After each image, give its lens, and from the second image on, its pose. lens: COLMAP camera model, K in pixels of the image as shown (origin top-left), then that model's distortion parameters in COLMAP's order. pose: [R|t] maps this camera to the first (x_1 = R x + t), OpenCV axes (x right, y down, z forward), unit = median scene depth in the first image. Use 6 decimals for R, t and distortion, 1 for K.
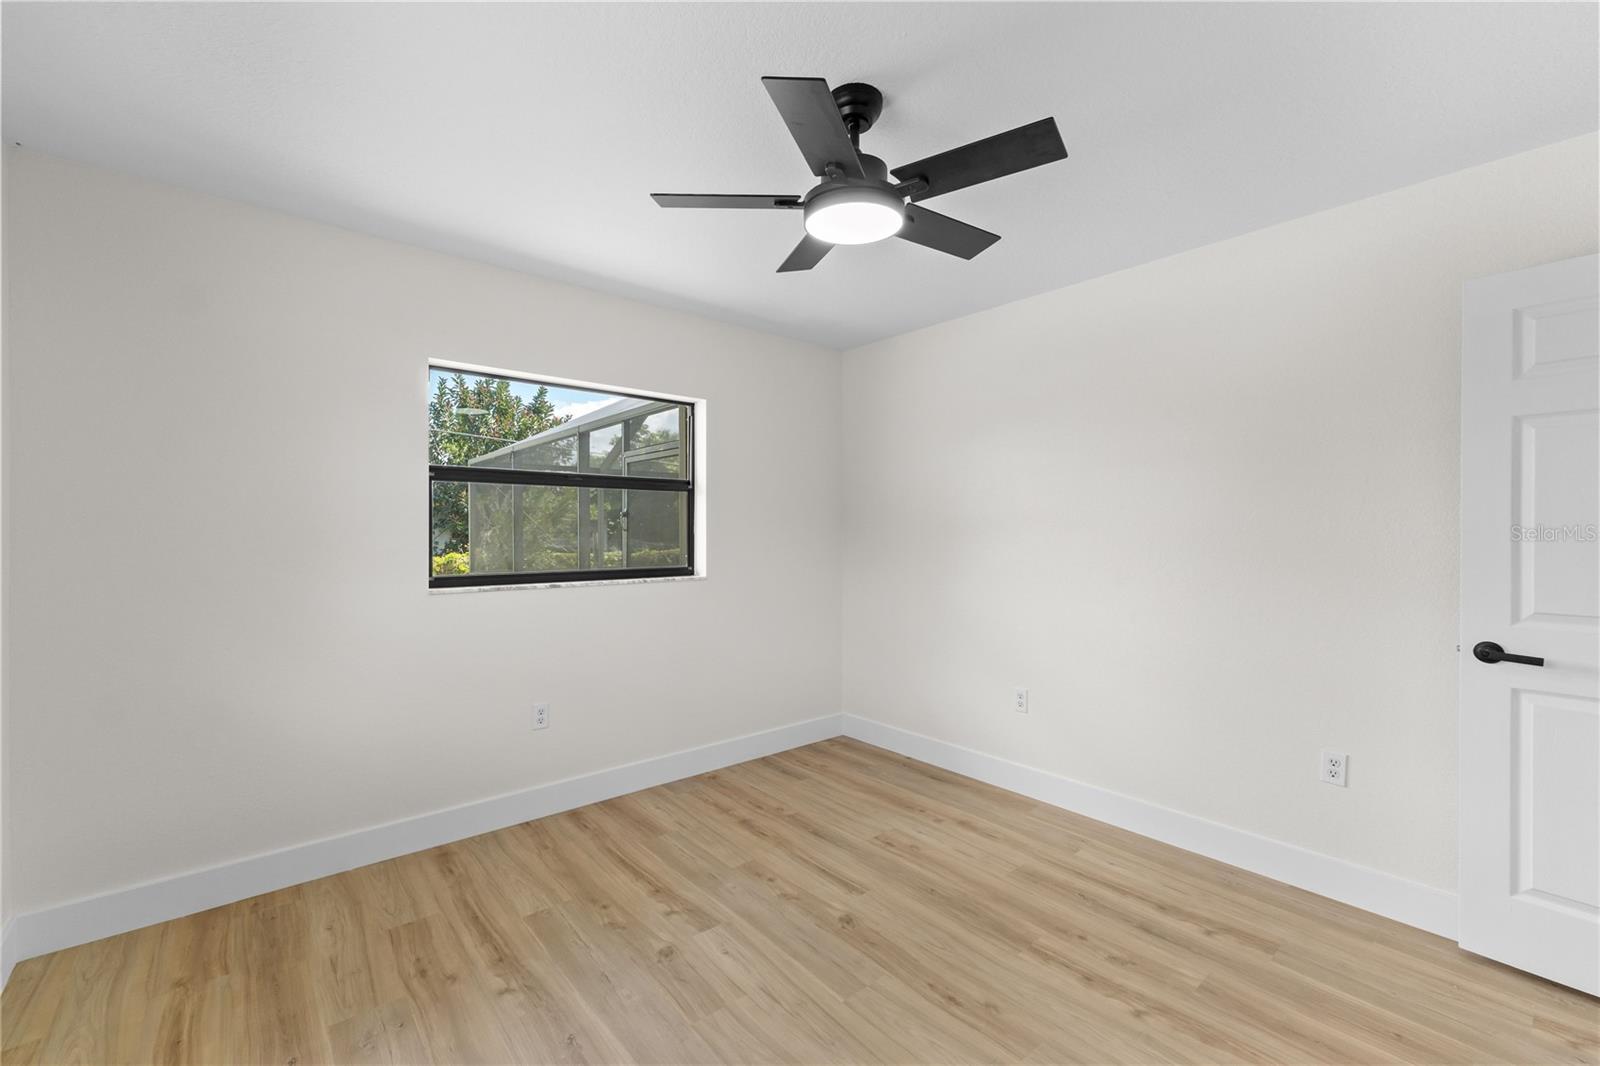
lens RADIAL K [[667.1, 0, 799.3], [0, 667.1, 534.2], [0, 0, 1]] dist [0.008858, -0.000793]
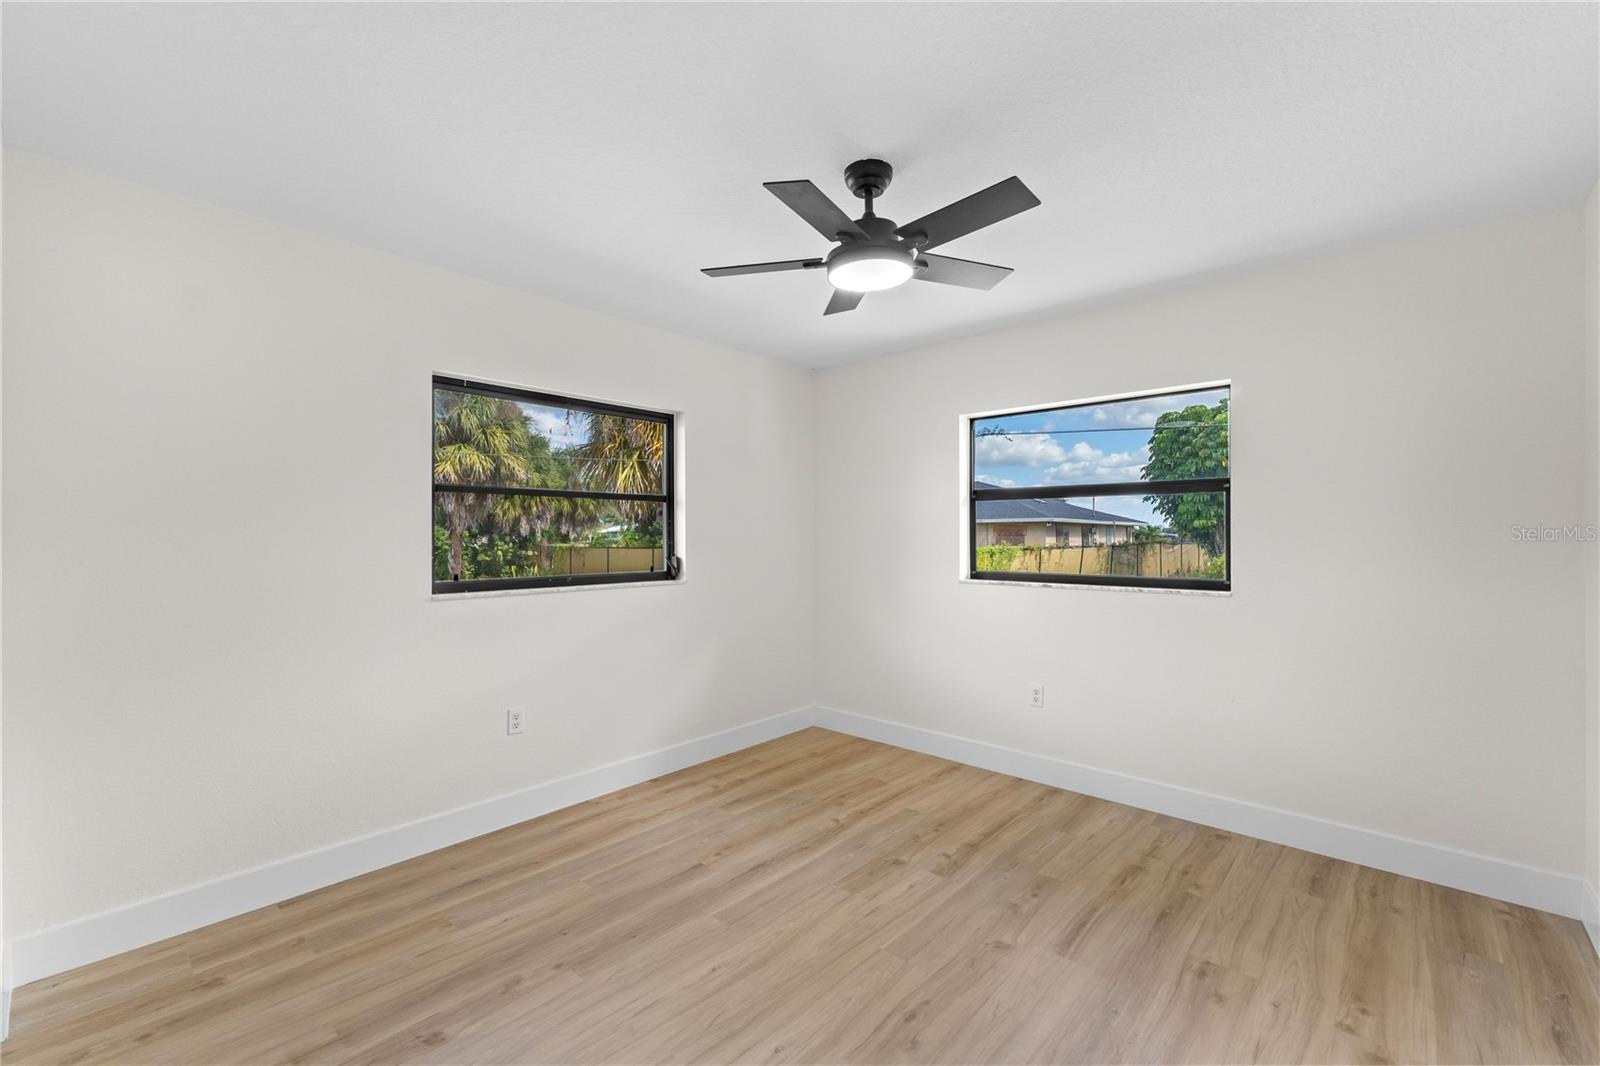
lens RADIAL K [[667.1, 0, 799.3], [0, 667.1, 534.2], [0, 0, 1]] dist [0.008858, -0.000793]
pose [[0.134059, -0.003558, -0.990967, 0.911760], [-0.004597, 0.999981, -0.004212, -0.006020], [0.990963, 0.005120, 0.134040, 0.540276]]
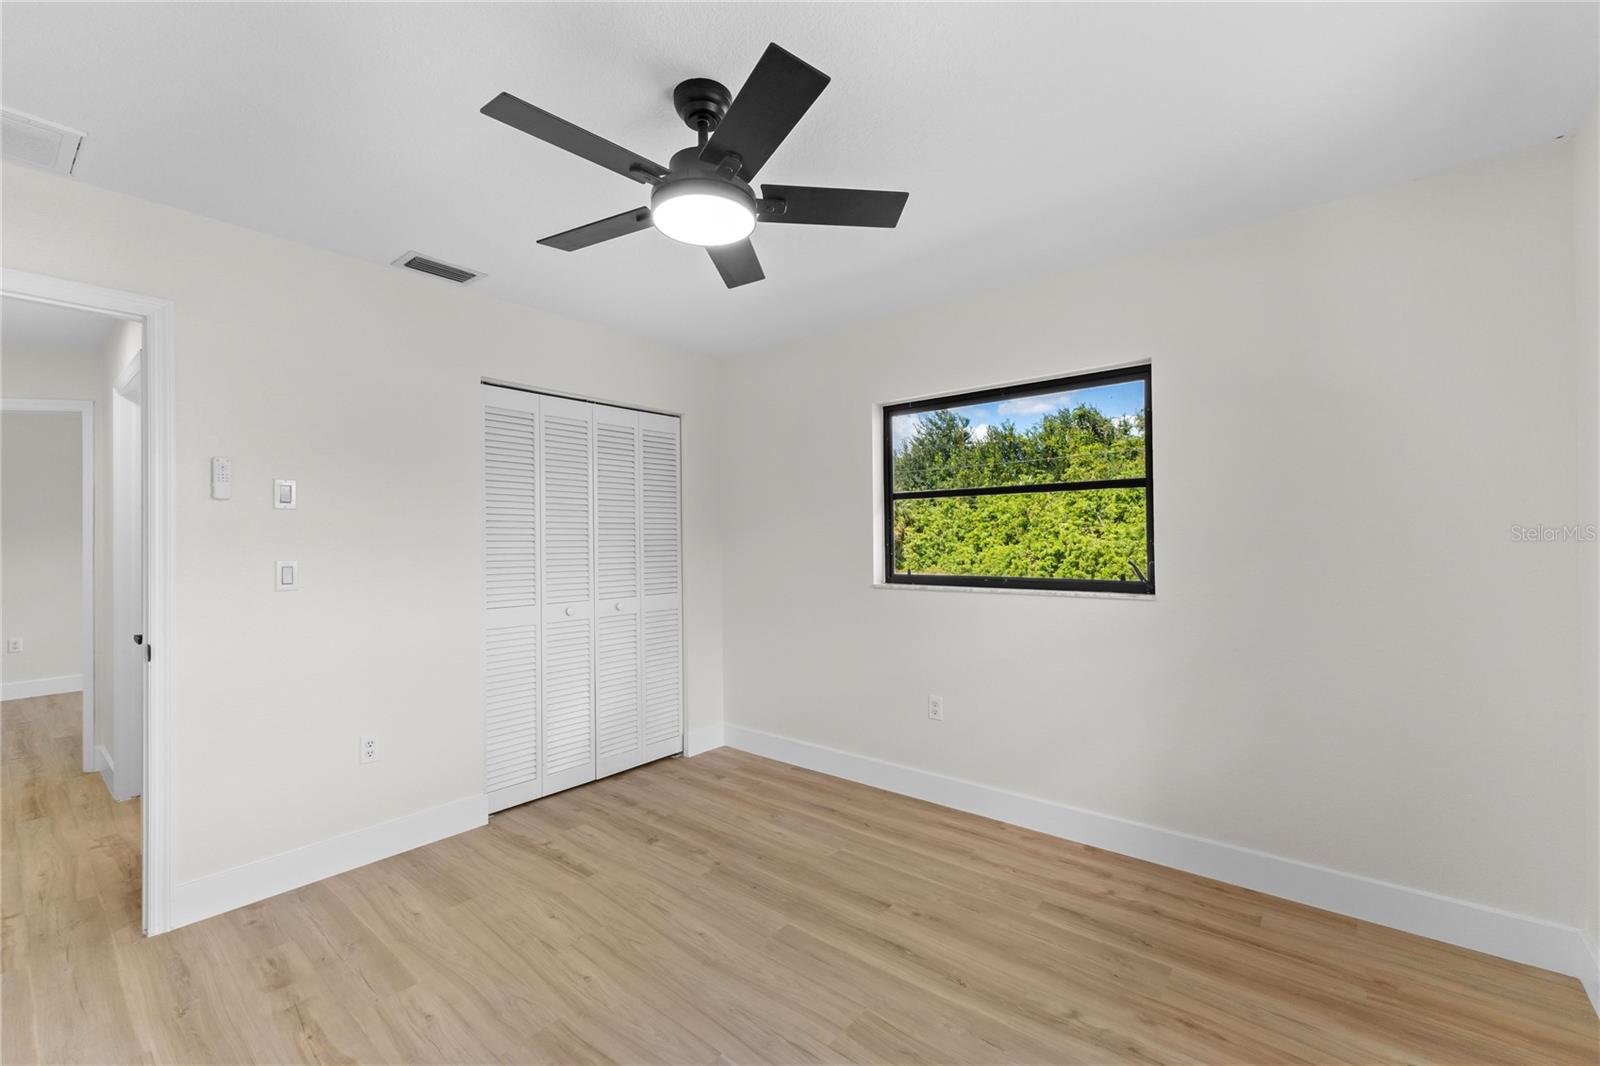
lens RADIAL K [[667.1, 0, 799.3], [0, 667.1, 534.2], [0, 0, 1]] dist [0.008858, -0.000793]
pose [[-0.984691, 0.006810, -0.174174, 0.088105], [0.007648, 0.999962, -0.004139, -0.004891], [0.174139, -0.005408, -0.984706, 1.475079]]
